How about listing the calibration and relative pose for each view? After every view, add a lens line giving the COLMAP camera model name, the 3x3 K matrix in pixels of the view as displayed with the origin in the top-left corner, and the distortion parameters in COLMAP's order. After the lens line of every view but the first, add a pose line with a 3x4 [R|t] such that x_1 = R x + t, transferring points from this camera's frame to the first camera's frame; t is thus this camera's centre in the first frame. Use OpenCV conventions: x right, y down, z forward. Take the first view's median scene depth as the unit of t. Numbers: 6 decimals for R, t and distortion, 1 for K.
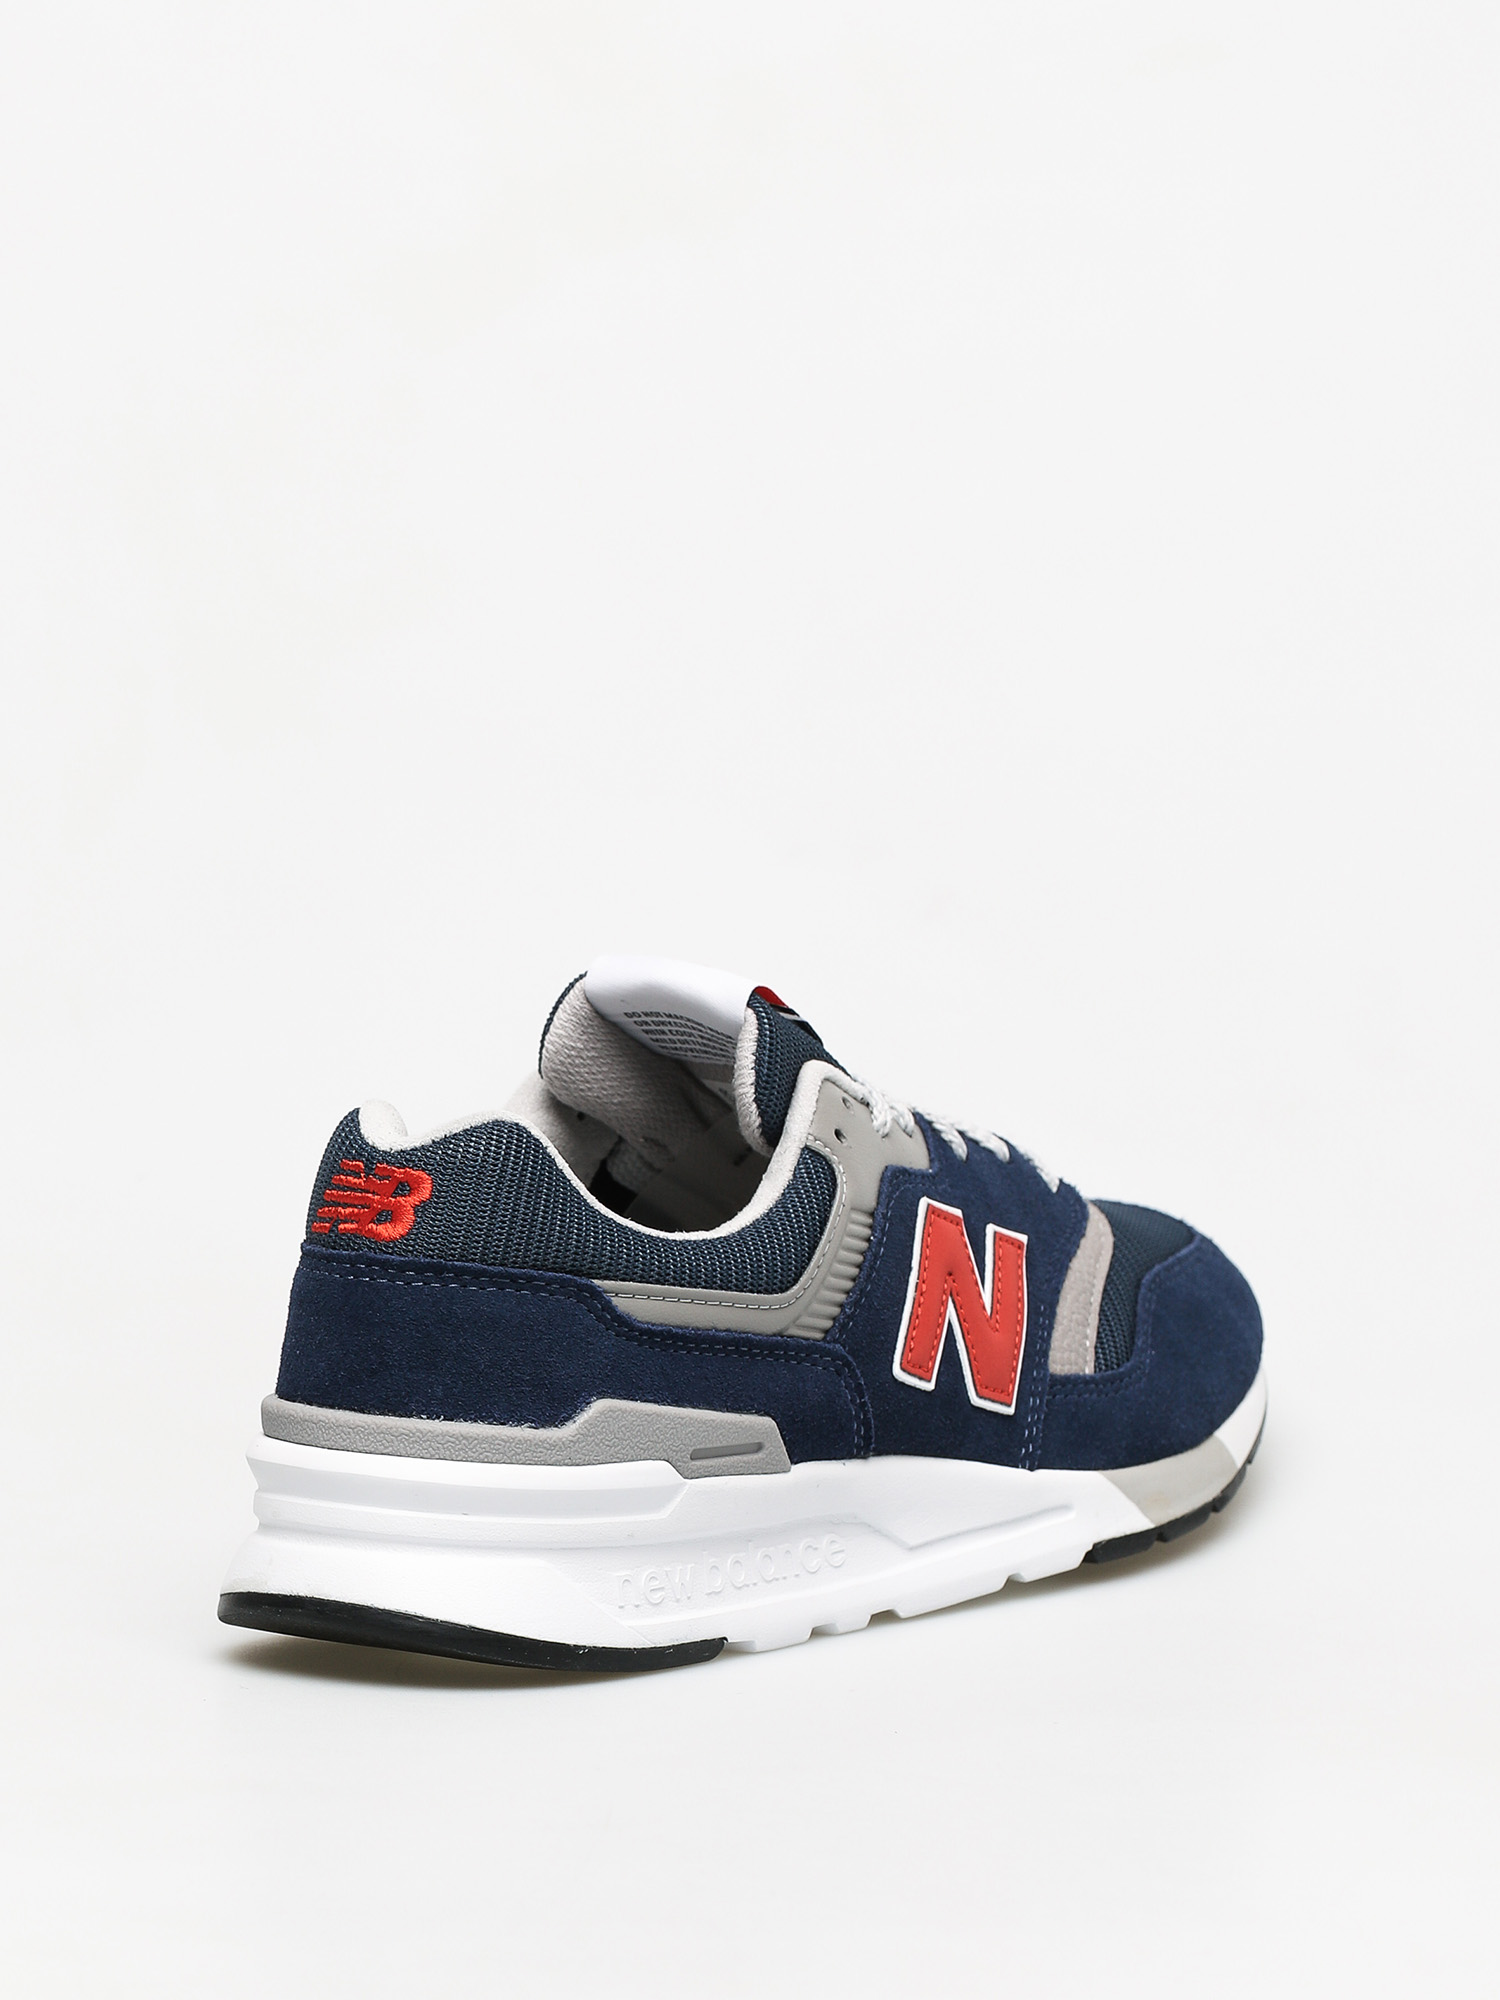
lens RADIAL K [[8662.2, 0, 750.0], [0, 8662.2, 1000.0], [0, 0, 1]] dist [-0.104425, -11.655031]
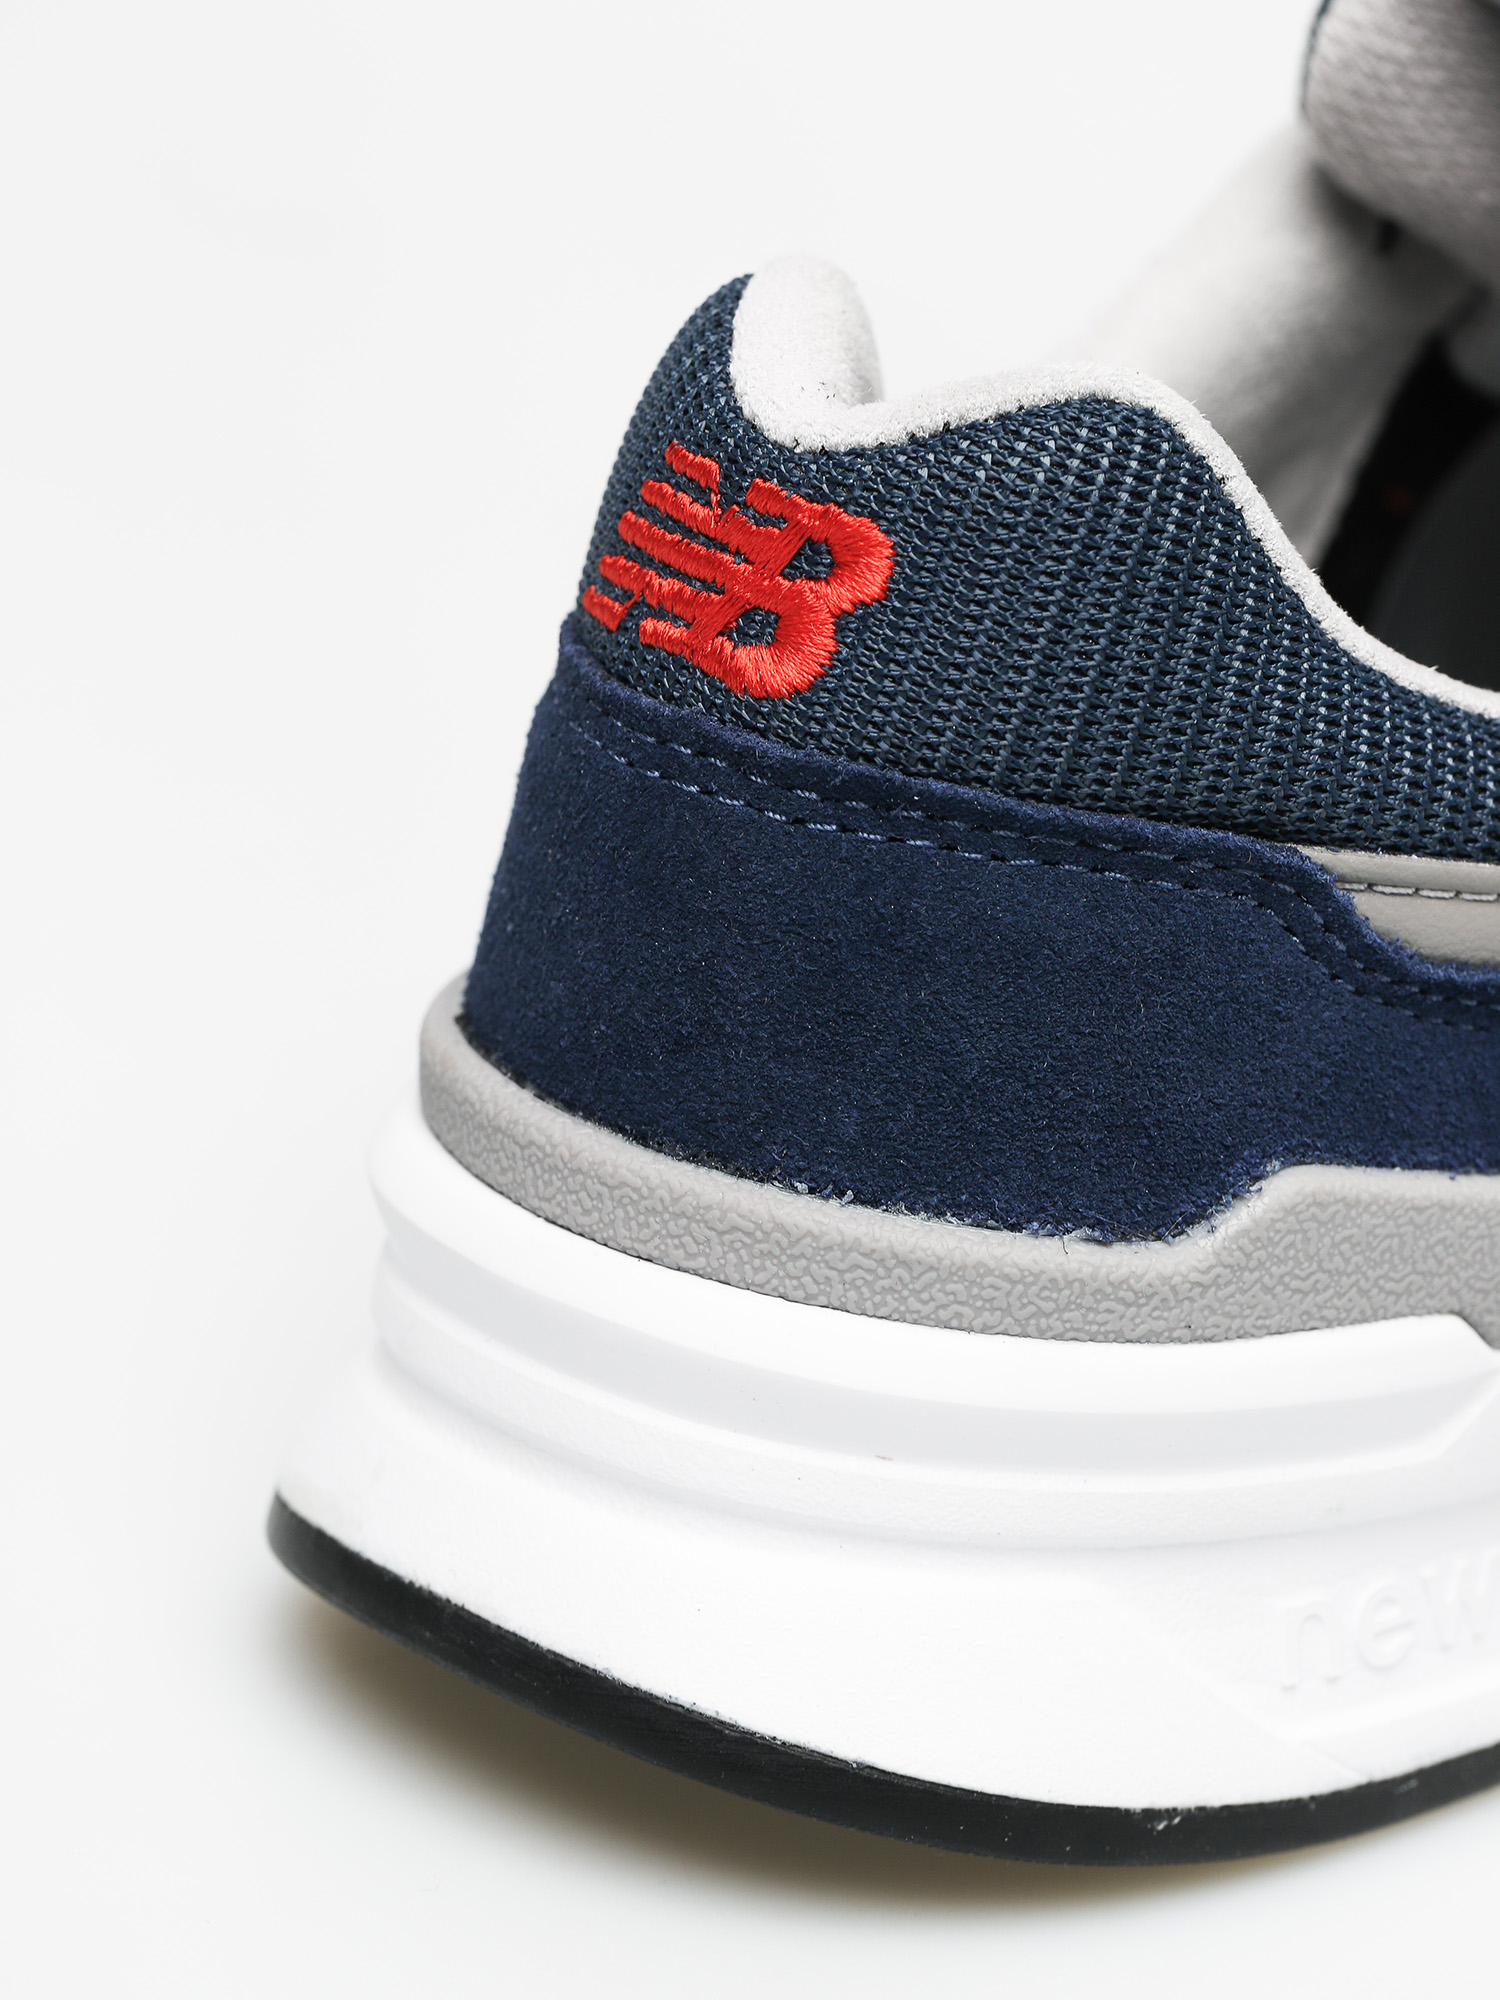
lens RADIAL K [[8662.2, 0, 750.0], [0, 8662.2, 1000.0], [0, 0, 1]] dist [-0.104425, -11.655031]
pose [[0.985636, 0.125904, -0.112564, 0.000652], [-0.095675, 0.965505, 0.242171, -0.048174], [0.139171, -0.227922, 0.963682, 0.641456]]
